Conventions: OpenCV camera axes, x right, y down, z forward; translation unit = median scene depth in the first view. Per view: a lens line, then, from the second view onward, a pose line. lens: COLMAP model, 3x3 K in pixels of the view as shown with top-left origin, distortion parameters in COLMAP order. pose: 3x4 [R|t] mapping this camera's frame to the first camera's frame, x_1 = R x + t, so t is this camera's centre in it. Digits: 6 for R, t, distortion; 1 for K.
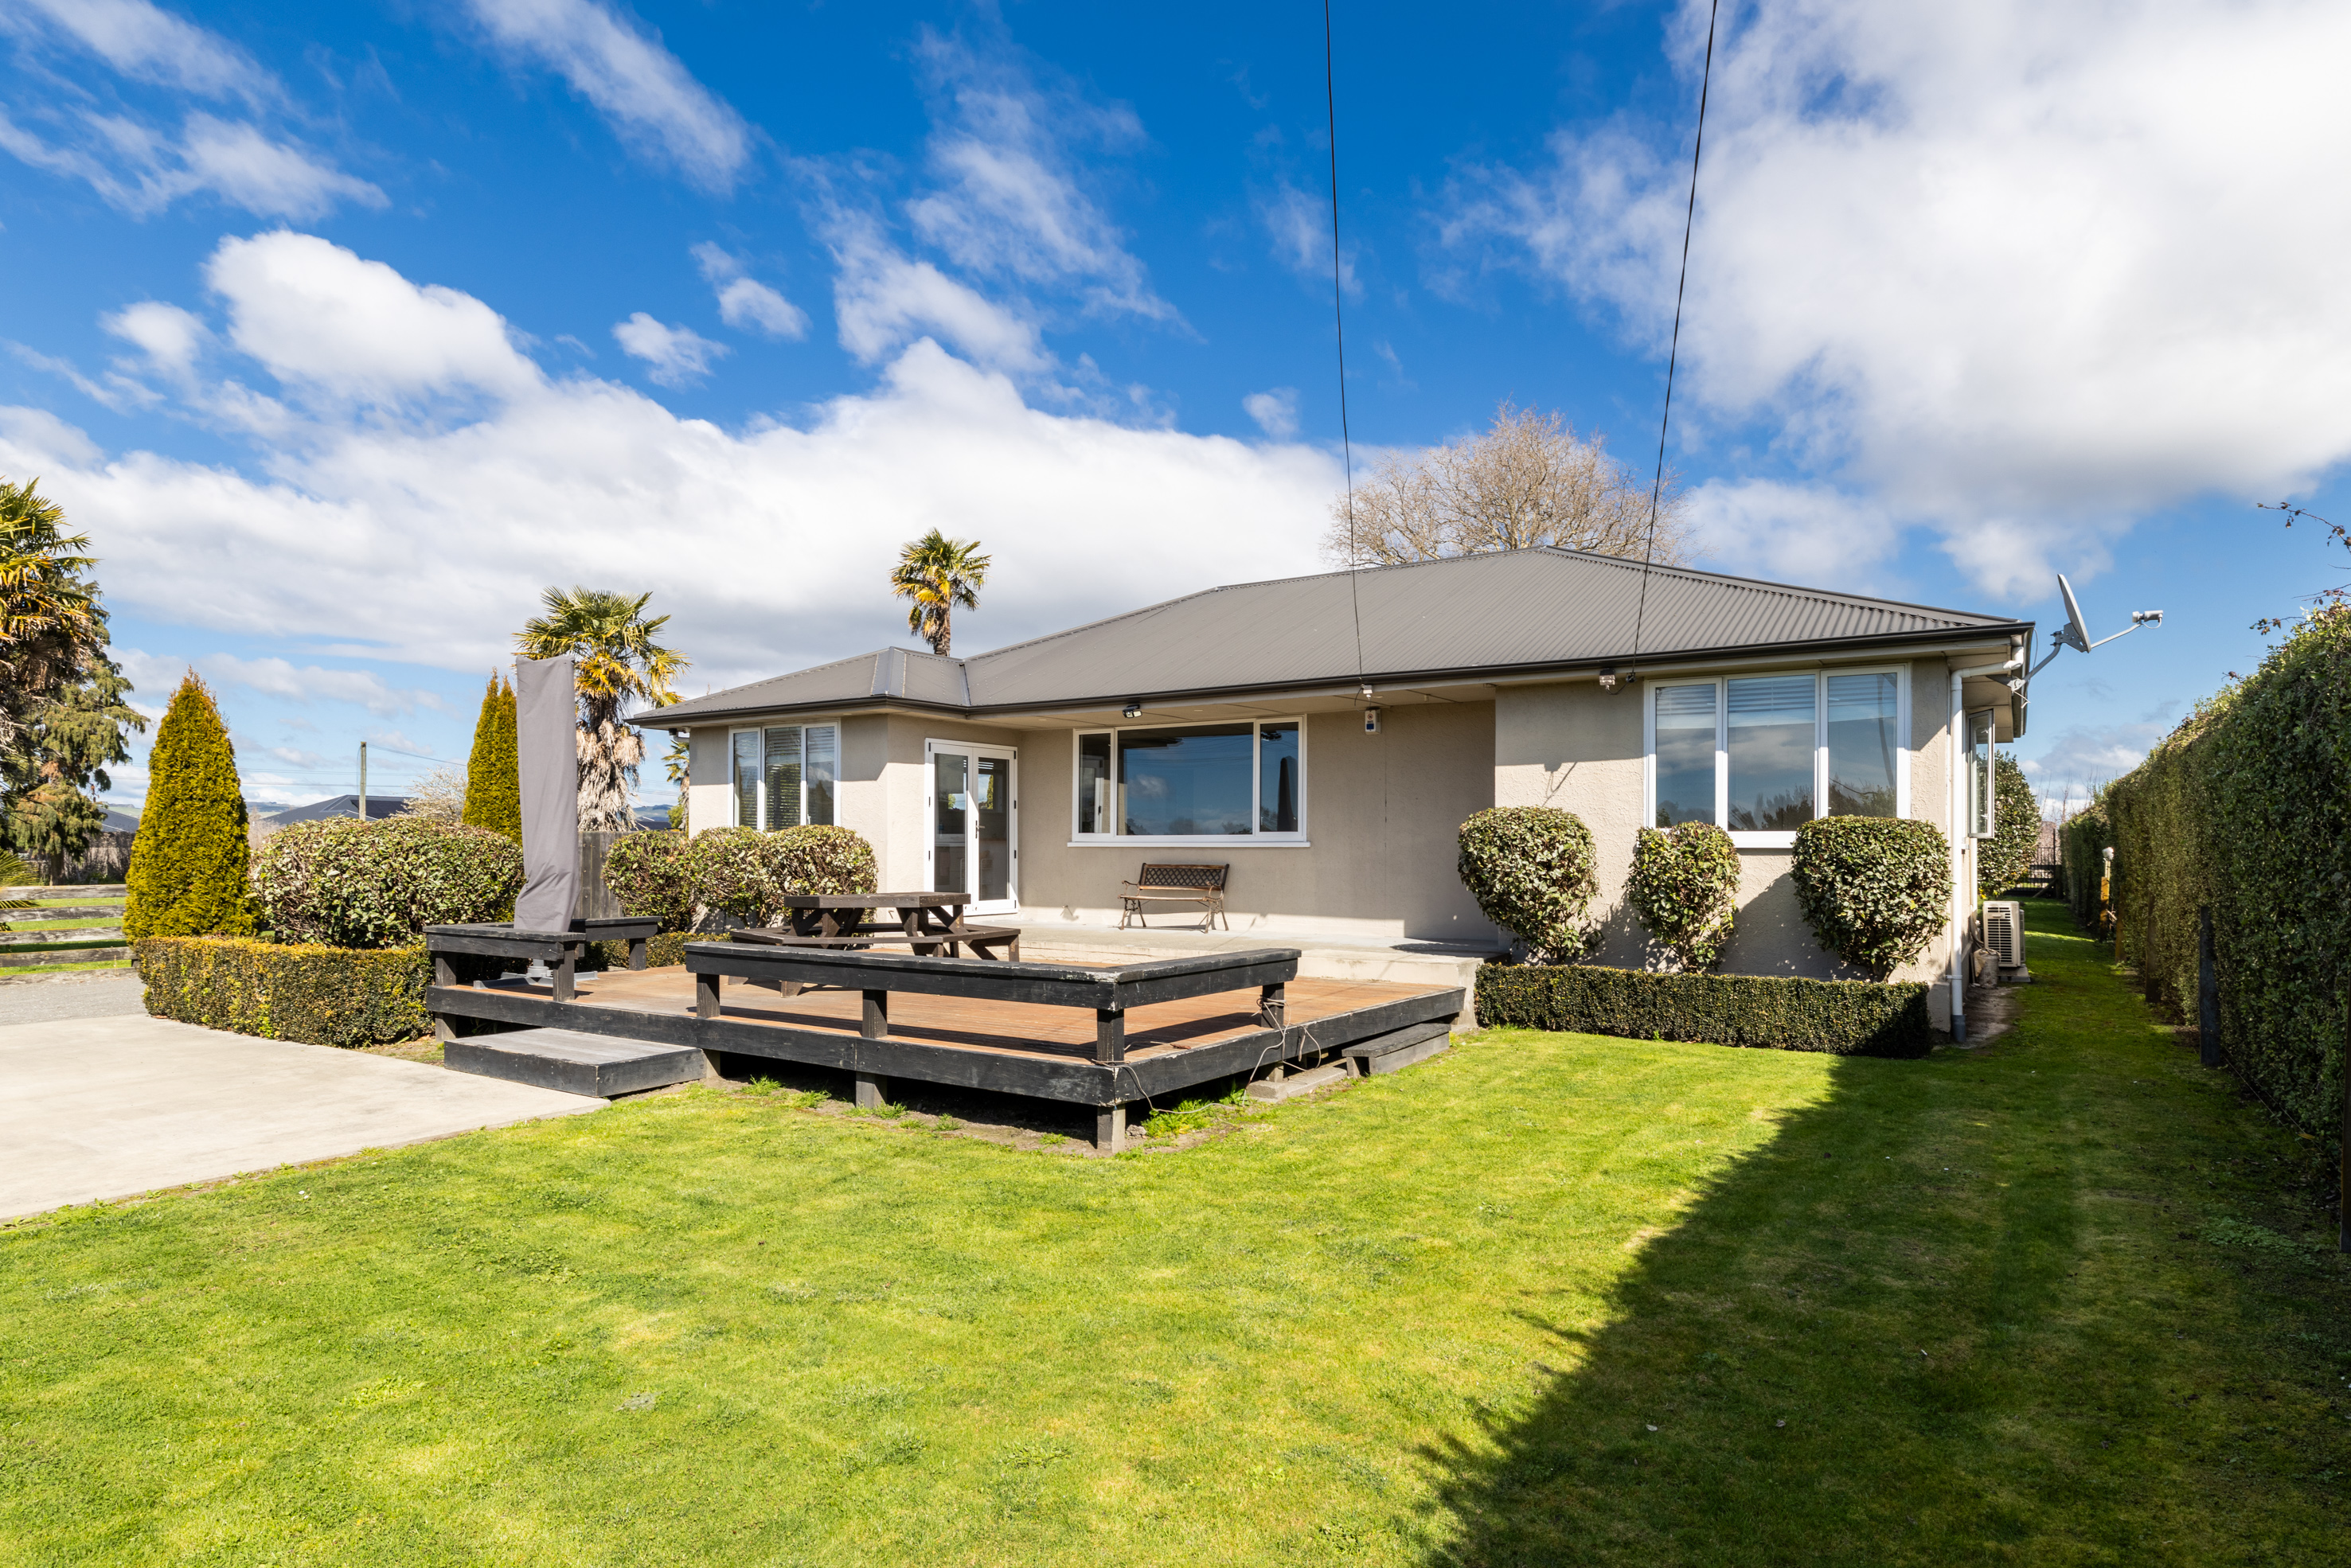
lens RADIAL K [[1267.4, 0, 1173.7], [0, 1267.4, 844.4], [0, 0, 1]] dist [-0.001796, 0.001226]
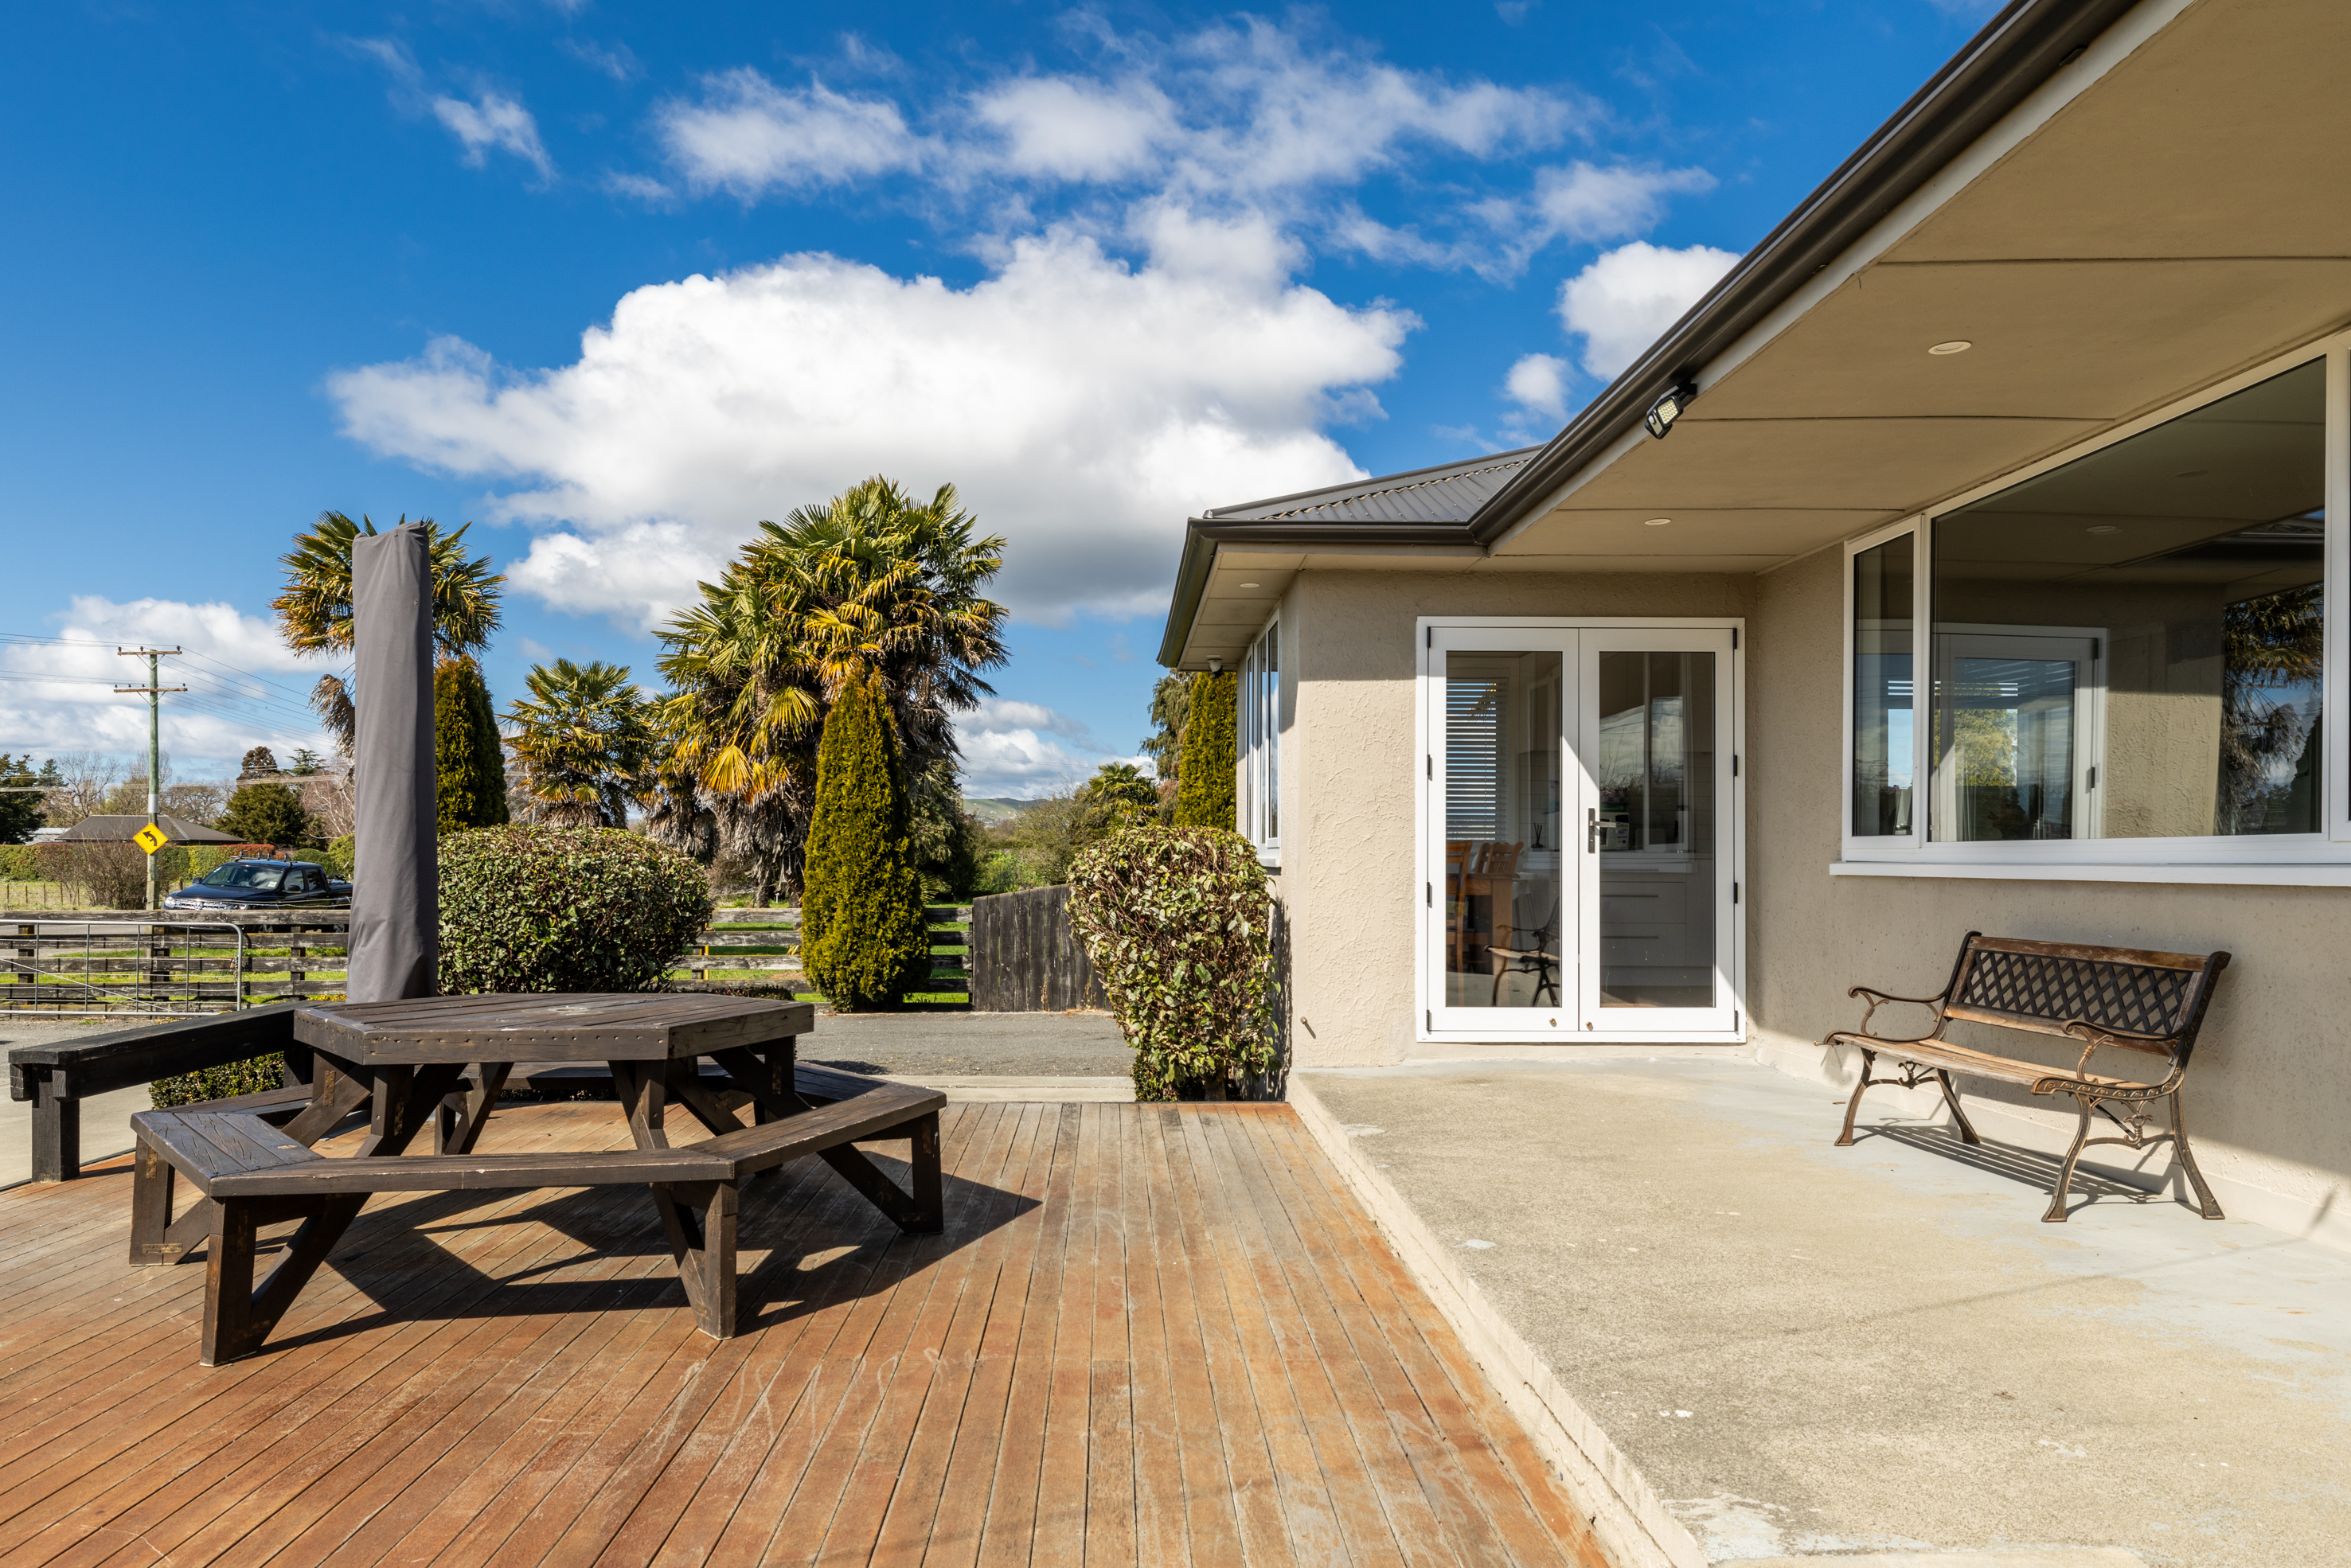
lens RADIAL K [[1401.2, 0, 1175.5], [0, 1401.2, 784.0], [0, 0, 1]] dist [-0.031030, -0.000013]
pose [[0.528635, -0.045889, -0.847608, 0.033023], [0.001573, 0.998589, -0.053082, -0.000674], [0.848848, 0.026728, 0.527961, 0.143178]]
